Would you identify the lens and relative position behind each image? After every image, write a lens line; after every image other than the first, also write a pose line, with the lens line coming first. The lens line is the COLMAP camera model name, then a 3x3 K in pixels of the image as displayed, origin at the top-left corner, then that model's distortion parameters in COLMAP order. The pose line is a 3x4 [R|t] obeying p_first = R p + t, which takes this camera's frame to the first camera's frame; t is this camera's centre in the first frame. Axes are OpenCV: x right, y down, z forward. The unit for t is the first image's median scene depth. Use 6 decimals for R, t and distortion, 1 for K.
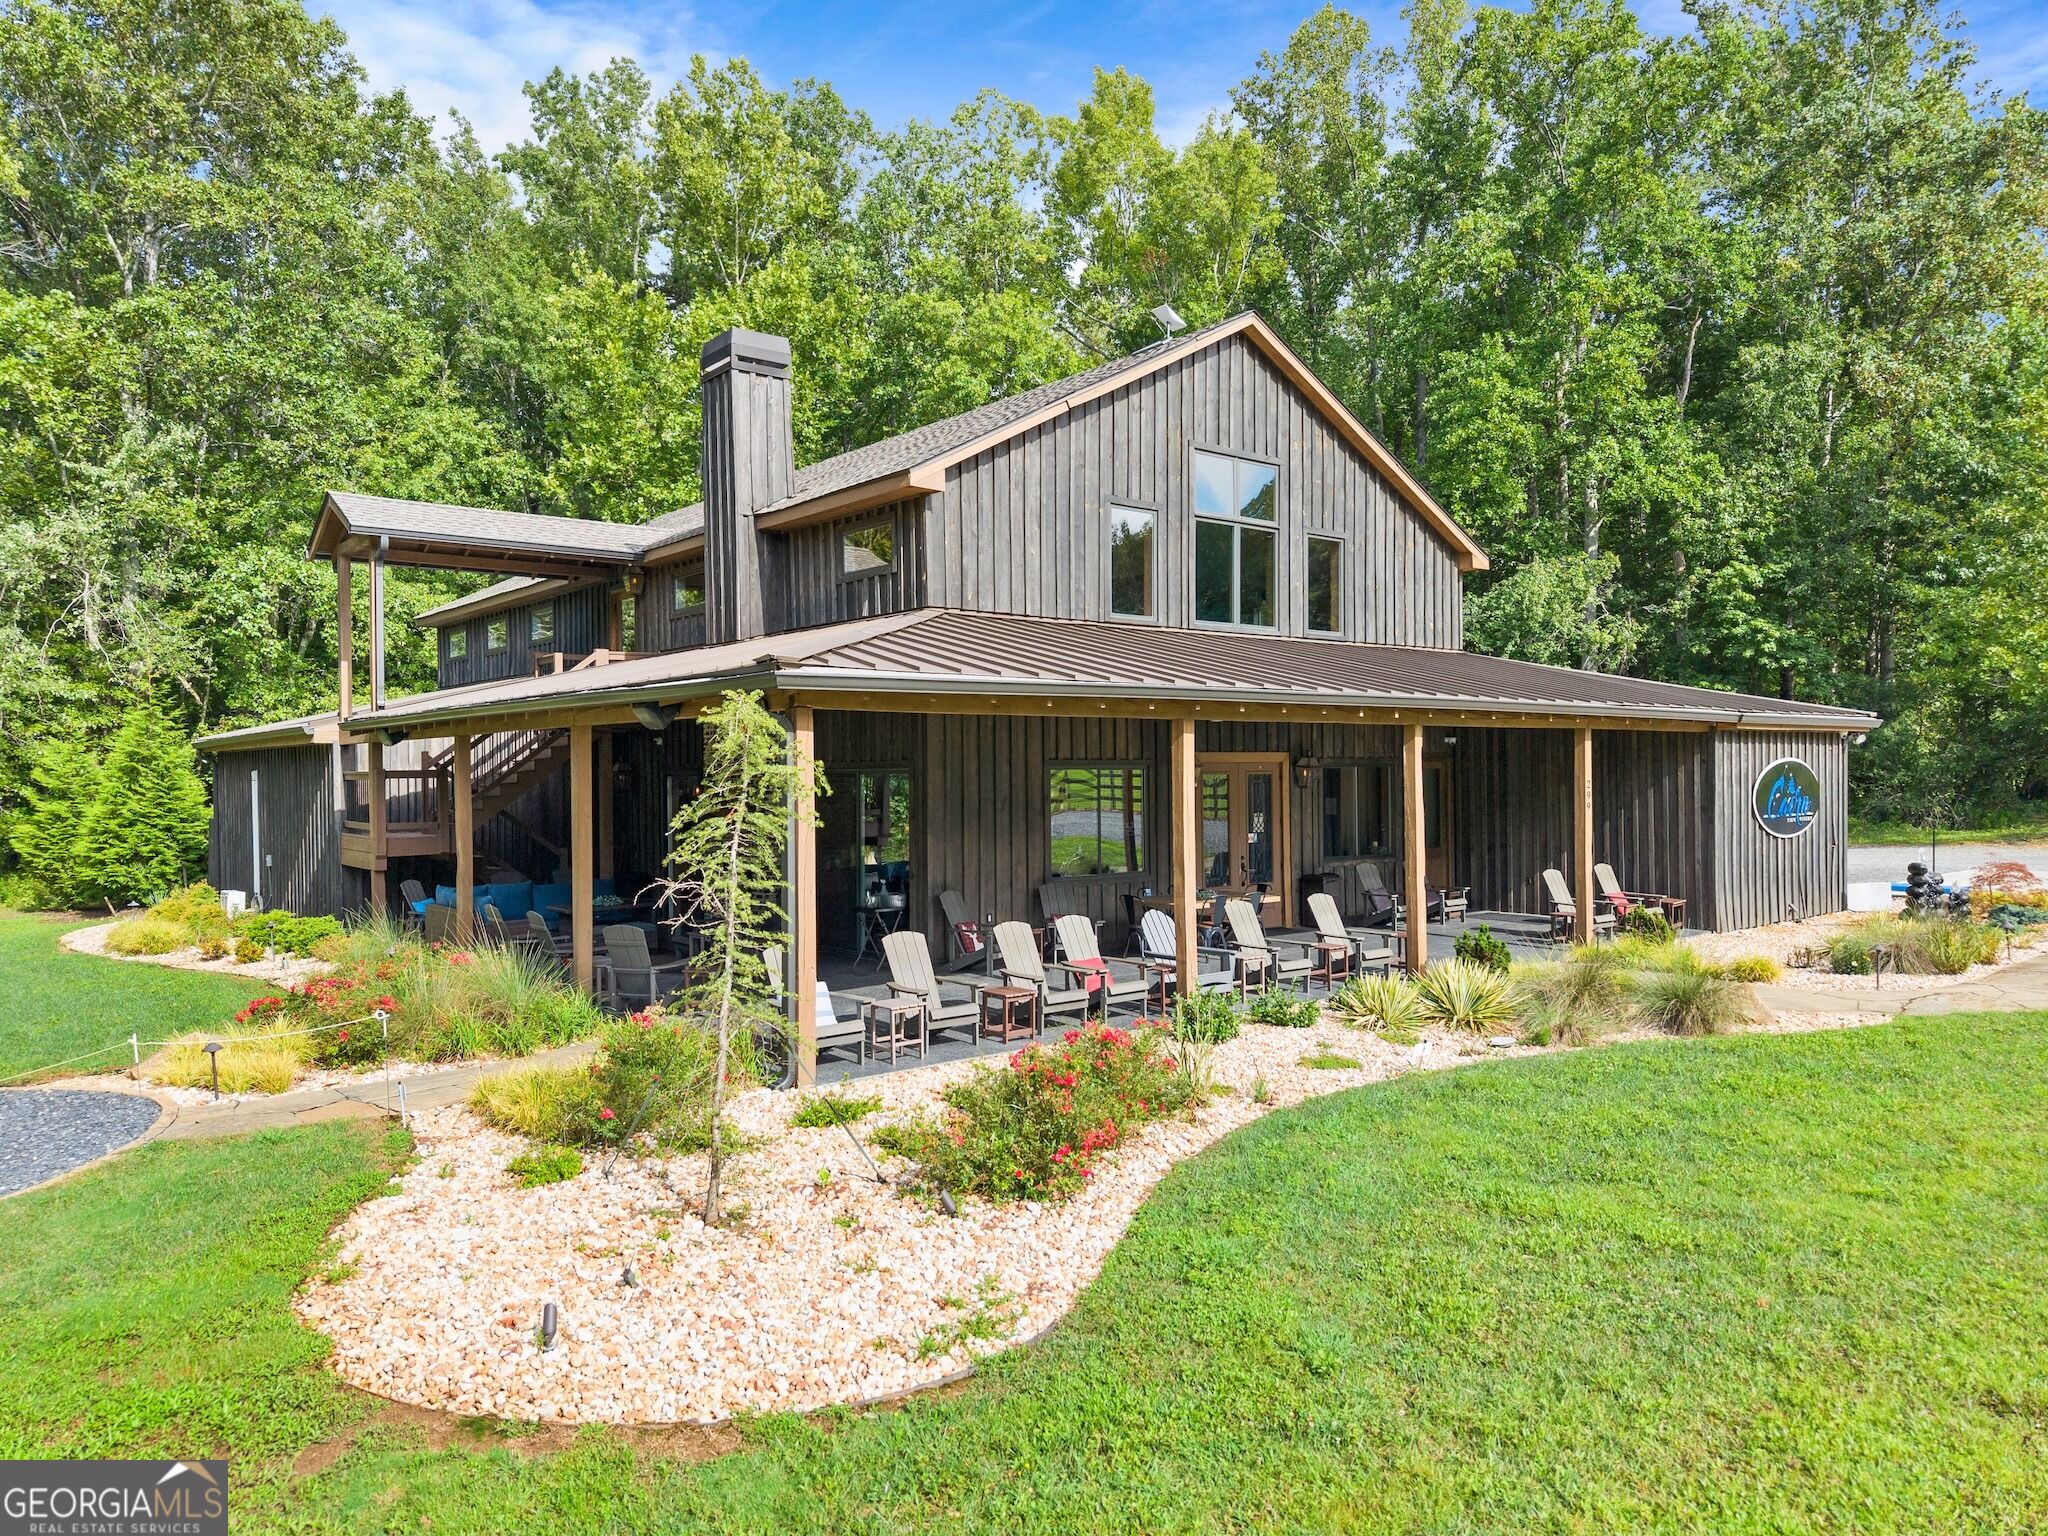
lens RADIAL K [[1396.3, 0, 1019.5], [0, 1396.3, 771.1], [0, 0, 1]] dist [0.000046, -0.003626]
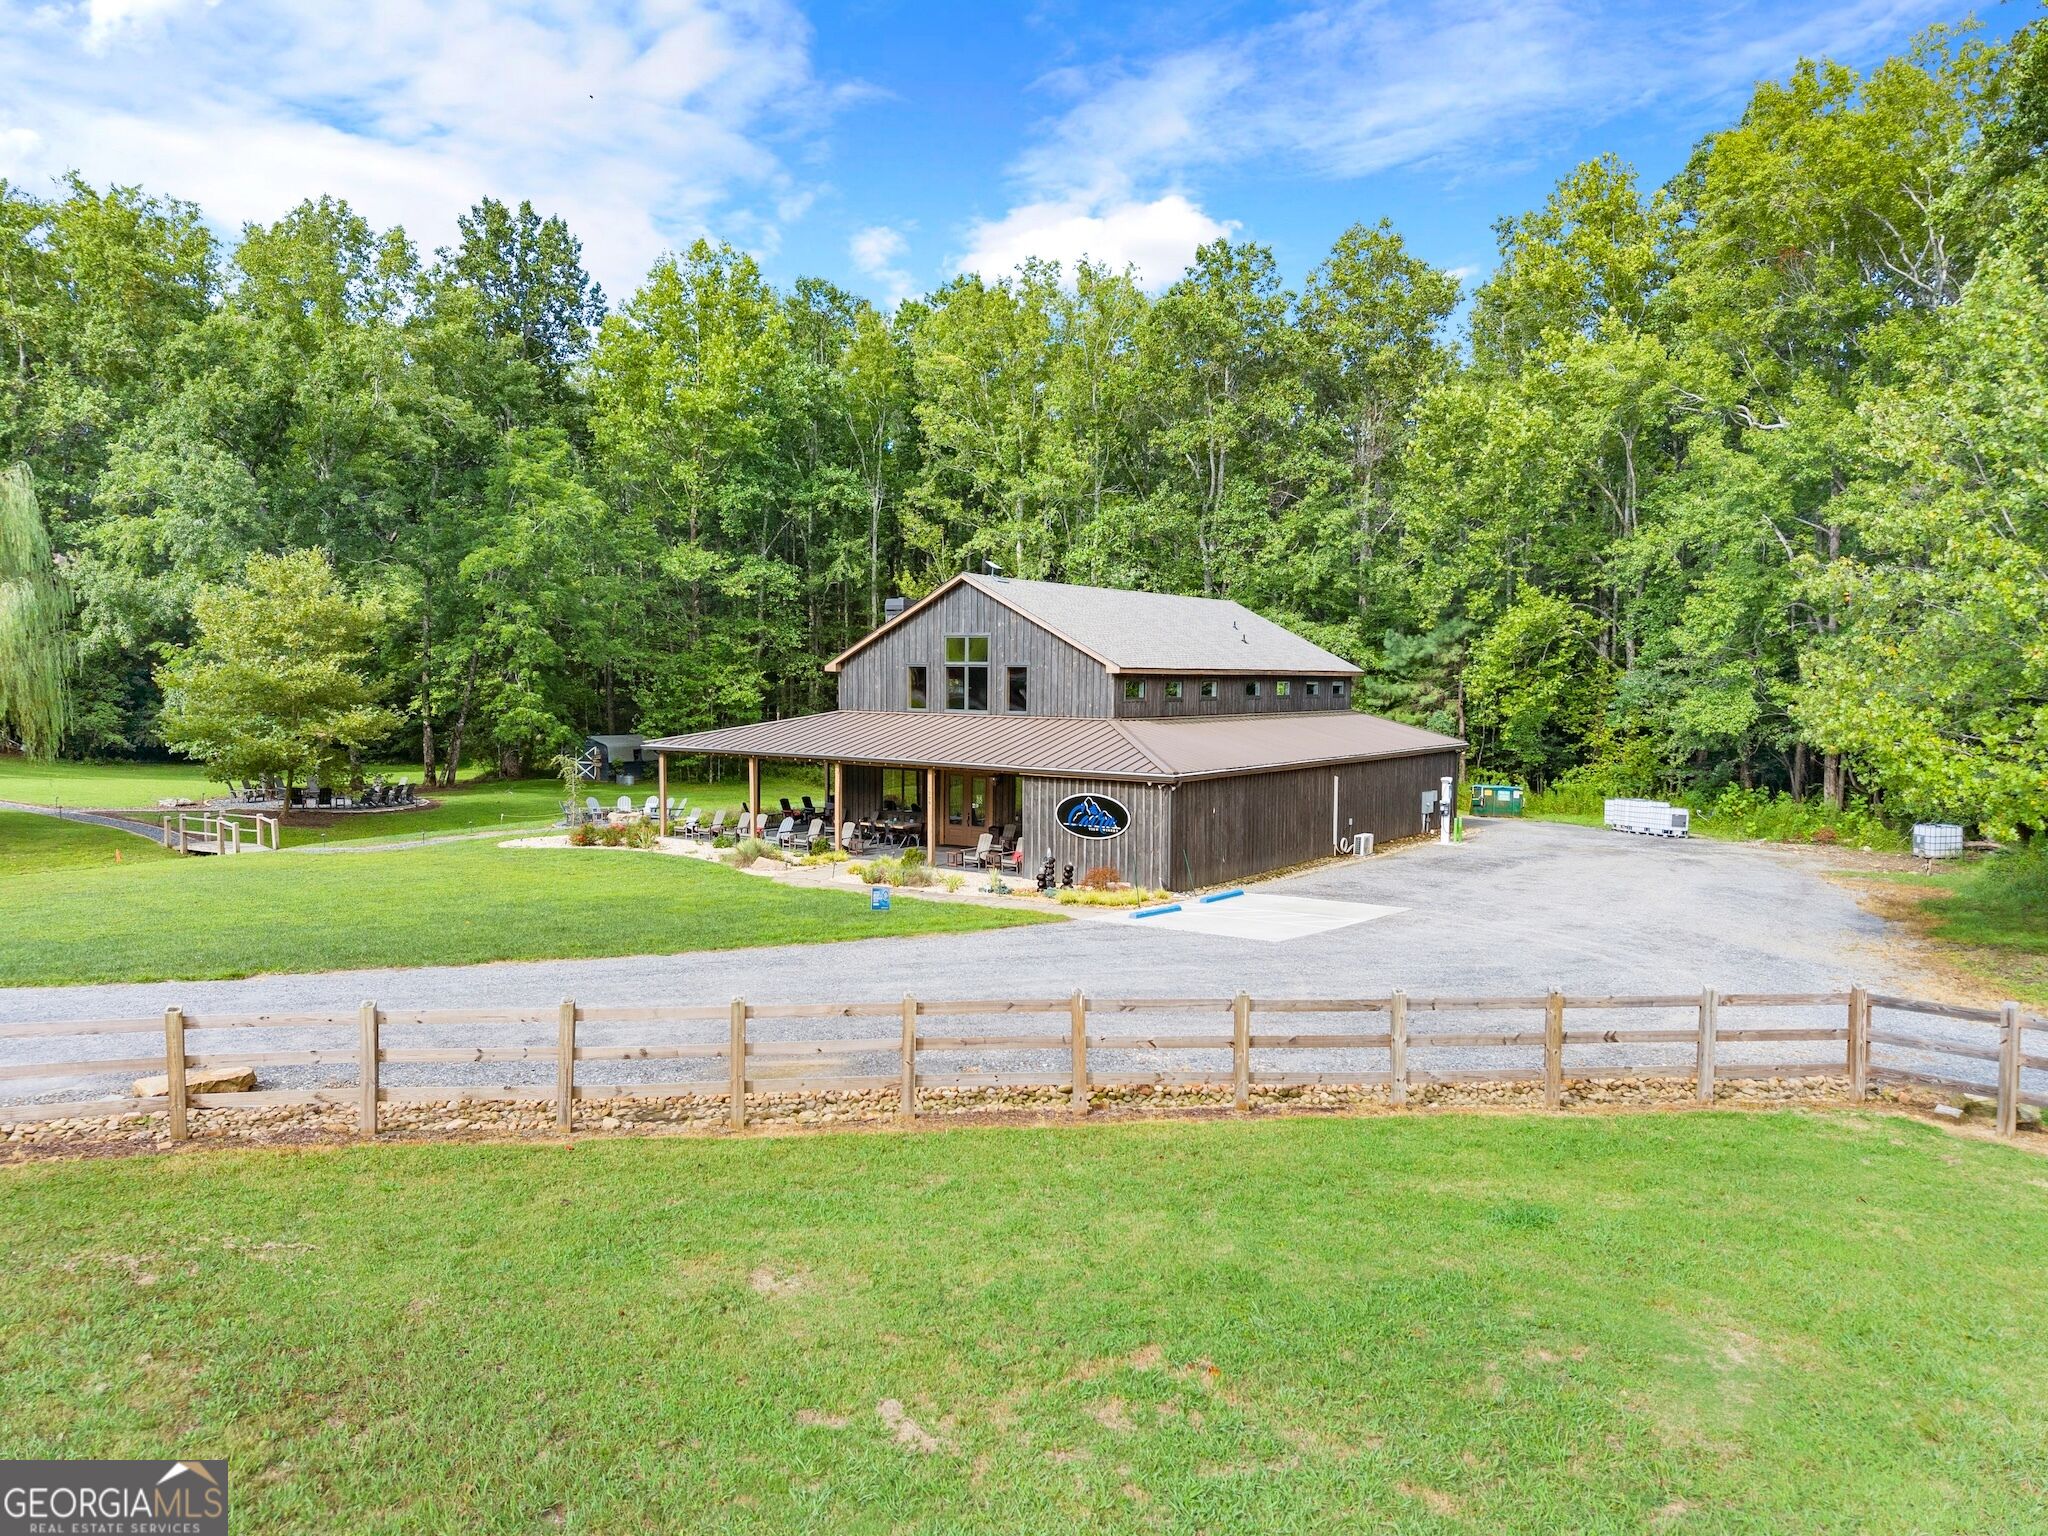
lens RADIAL K [[1411.7, 0, 1024.0], [0, 1411.7, 768.0], [0, 0, 1]] dist [0.010517, -0.003297]
pose [[0.268414, 0.074836, -0.960392, 1.308032], [-0.009914, 0.997140, 0.074929, -0.101485], [0.963253, -0.010591, 0.268388, 0.263174]]
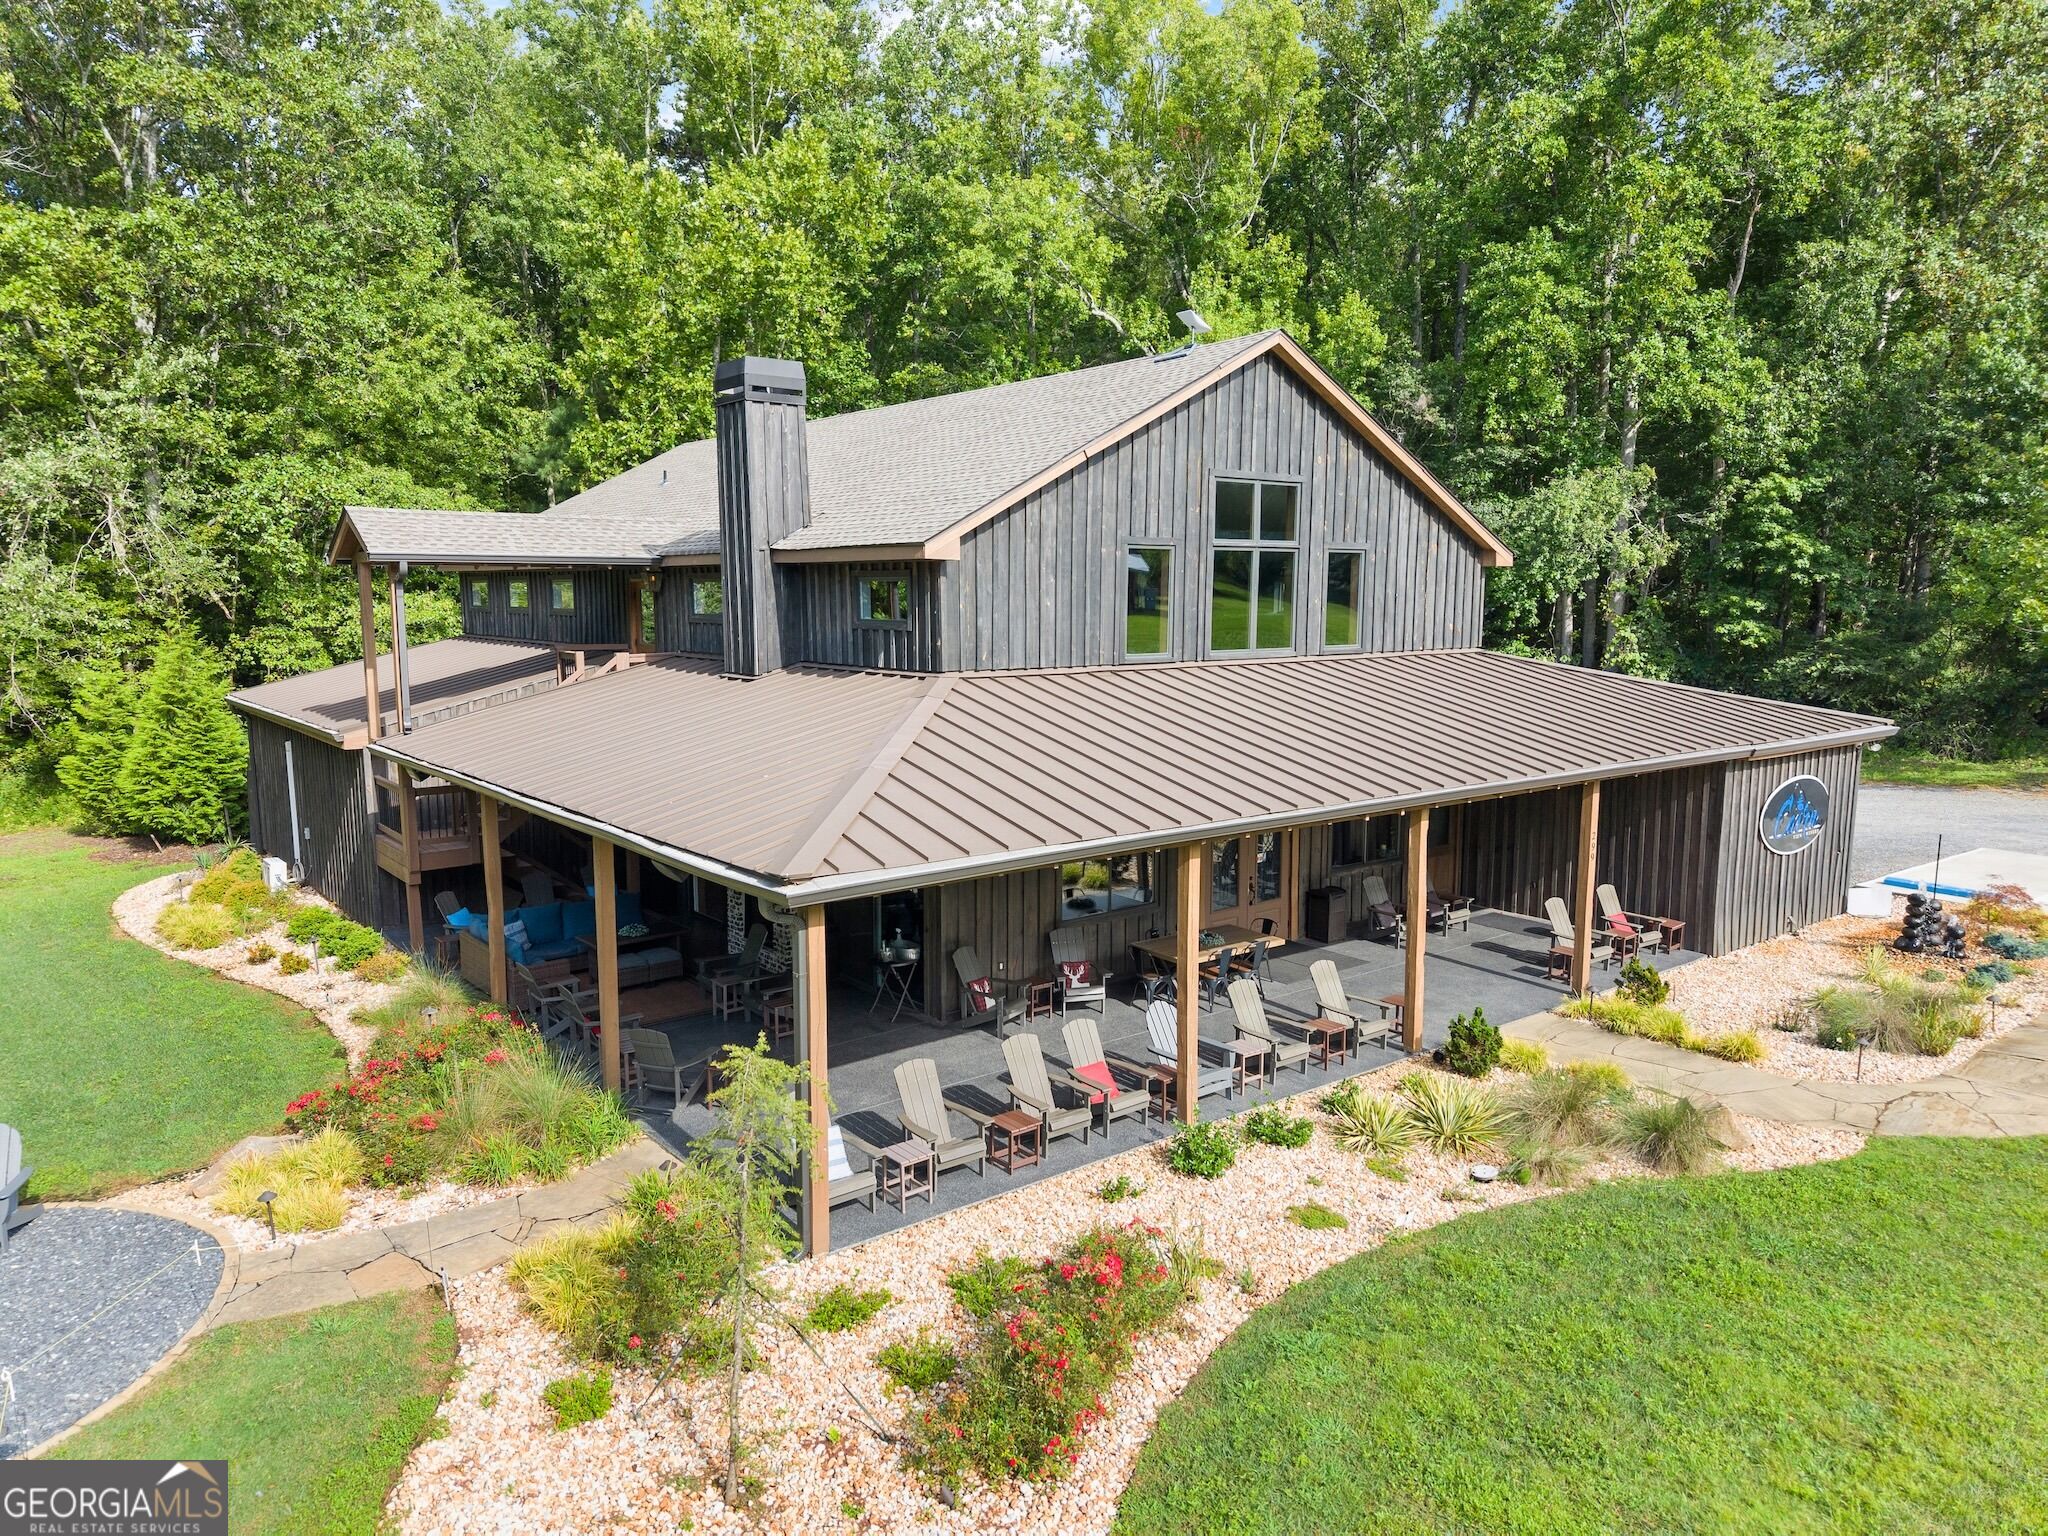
lens RADIAL K [[1386.6, 0, 1019.2], [0, 1386.6, 766.4], [0, 0, 1]] dist [0.001475, -0.006275]
pose [[0.999776, 0.012454, -0.017120, 0.003535], [-0.010040, 0.990859, 0.134528, -0.084918], [0.018639, -0.134326, 0.990762, 0.001005]]
